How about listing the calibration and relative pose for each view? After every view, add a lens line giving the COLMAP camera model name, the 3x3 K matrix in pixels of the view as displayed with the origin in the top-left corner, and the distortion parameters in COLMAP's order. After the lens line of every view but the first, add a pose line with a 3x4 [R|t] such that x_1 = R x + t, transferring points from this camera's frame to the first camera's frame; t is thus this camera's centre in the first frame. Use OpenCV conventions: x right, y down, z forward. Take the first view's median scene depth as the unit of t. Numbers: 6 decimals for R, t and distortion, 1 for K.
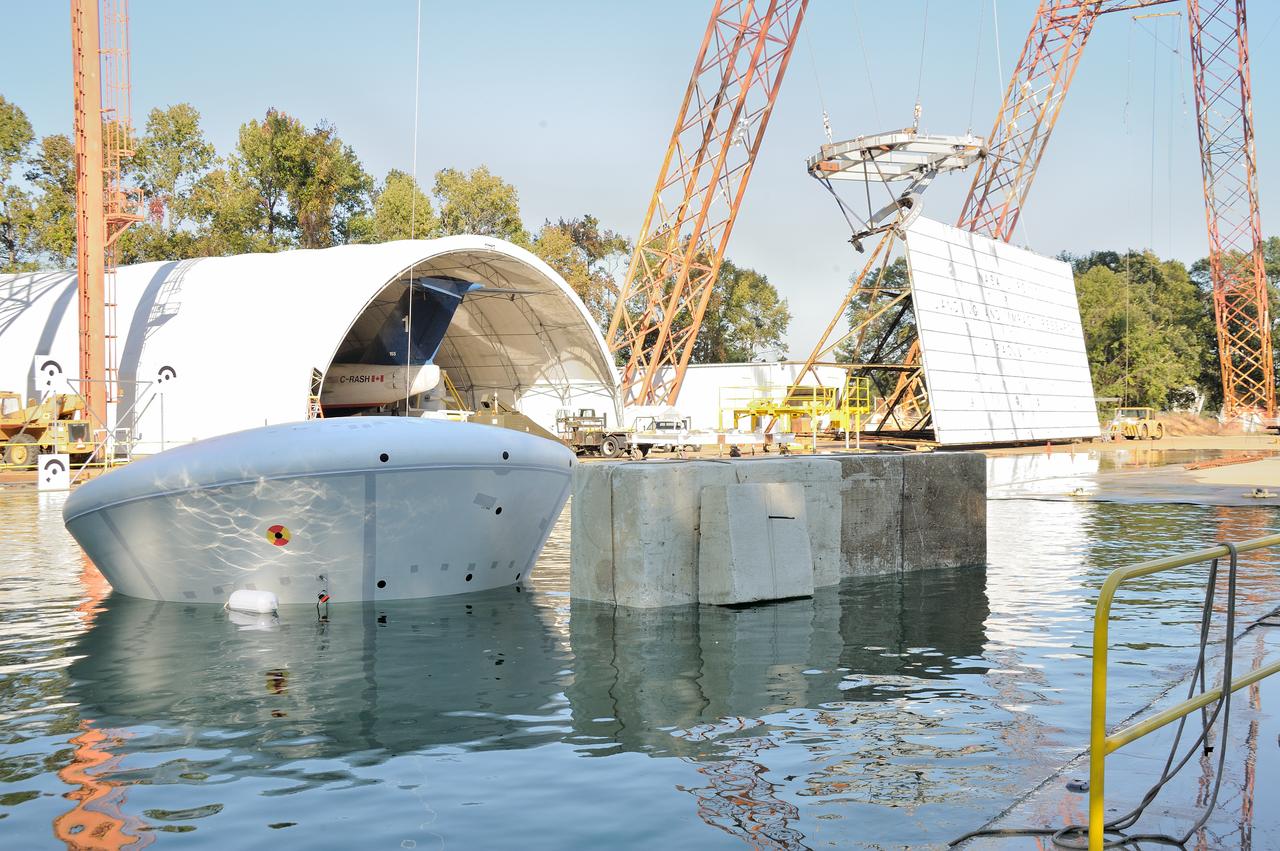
lens RADIAL K [[1404.5, 0, 640.0], [0, 1404.5, 425.5], [0, 0, 1]] dist [0.004812, 0.265922]
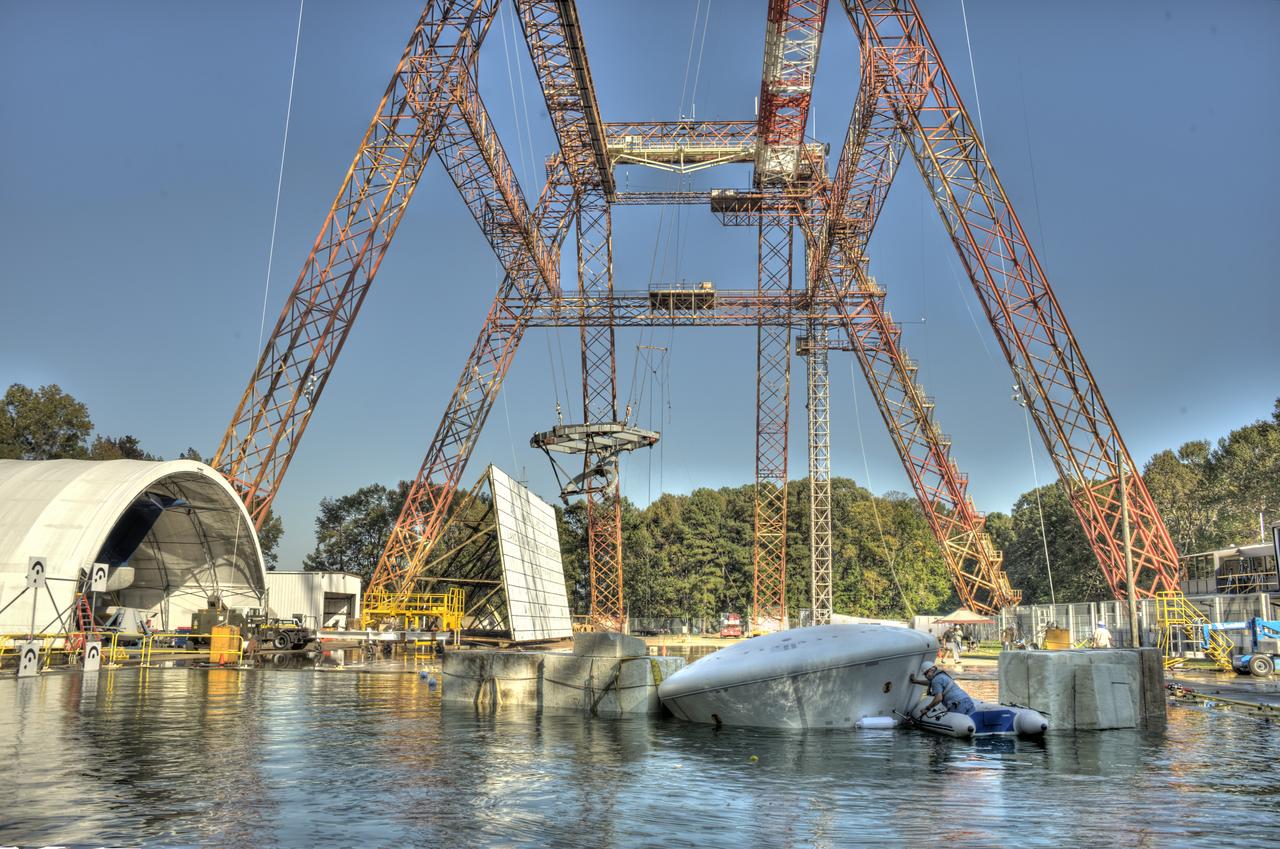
lens RADIAL K [[1152.0, 0, 640.0], [0, 1152.0, 424.5], [0, 0, 1]] dist [-0.093817, 0.209174]
pose [[0.880521, 0.095143, 0.464360, -0.137581], [-0.013704, 0.984349, -0.175699, 0.000266], [-0.473808, 0.148343, 0.868044, -0.019786]]
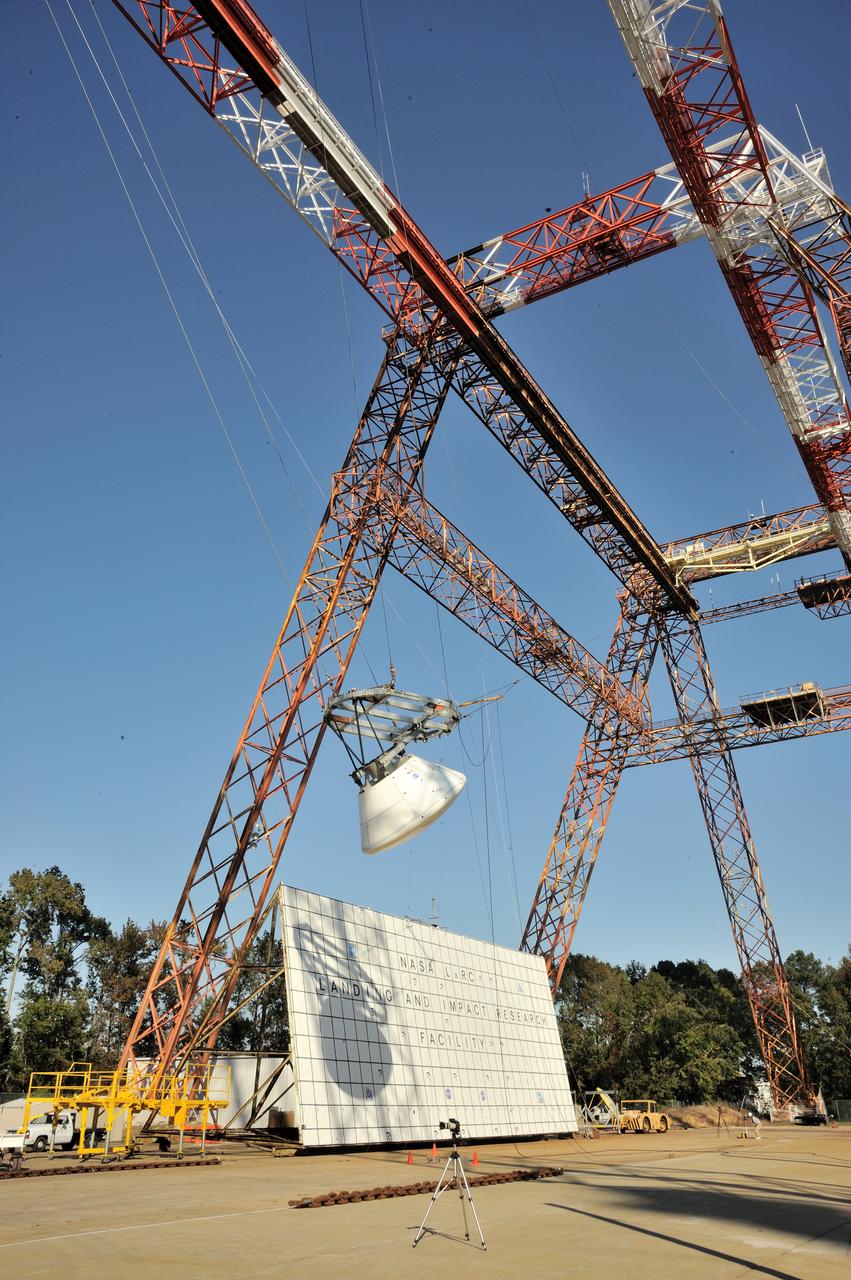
lens RADIAL K [[1021.9, 0, 425.5], [0, 1021.9, 640.0], [0, 0, 1]] dist [-0.138794, 0.171438]
pose [[0.999601, 0.012338, 0.025421, 0.180835], [-0.000209, 0.902851, -0.429953, -0.003105], [-0.028256, 0.429776, 0.902493, 0.196531]]
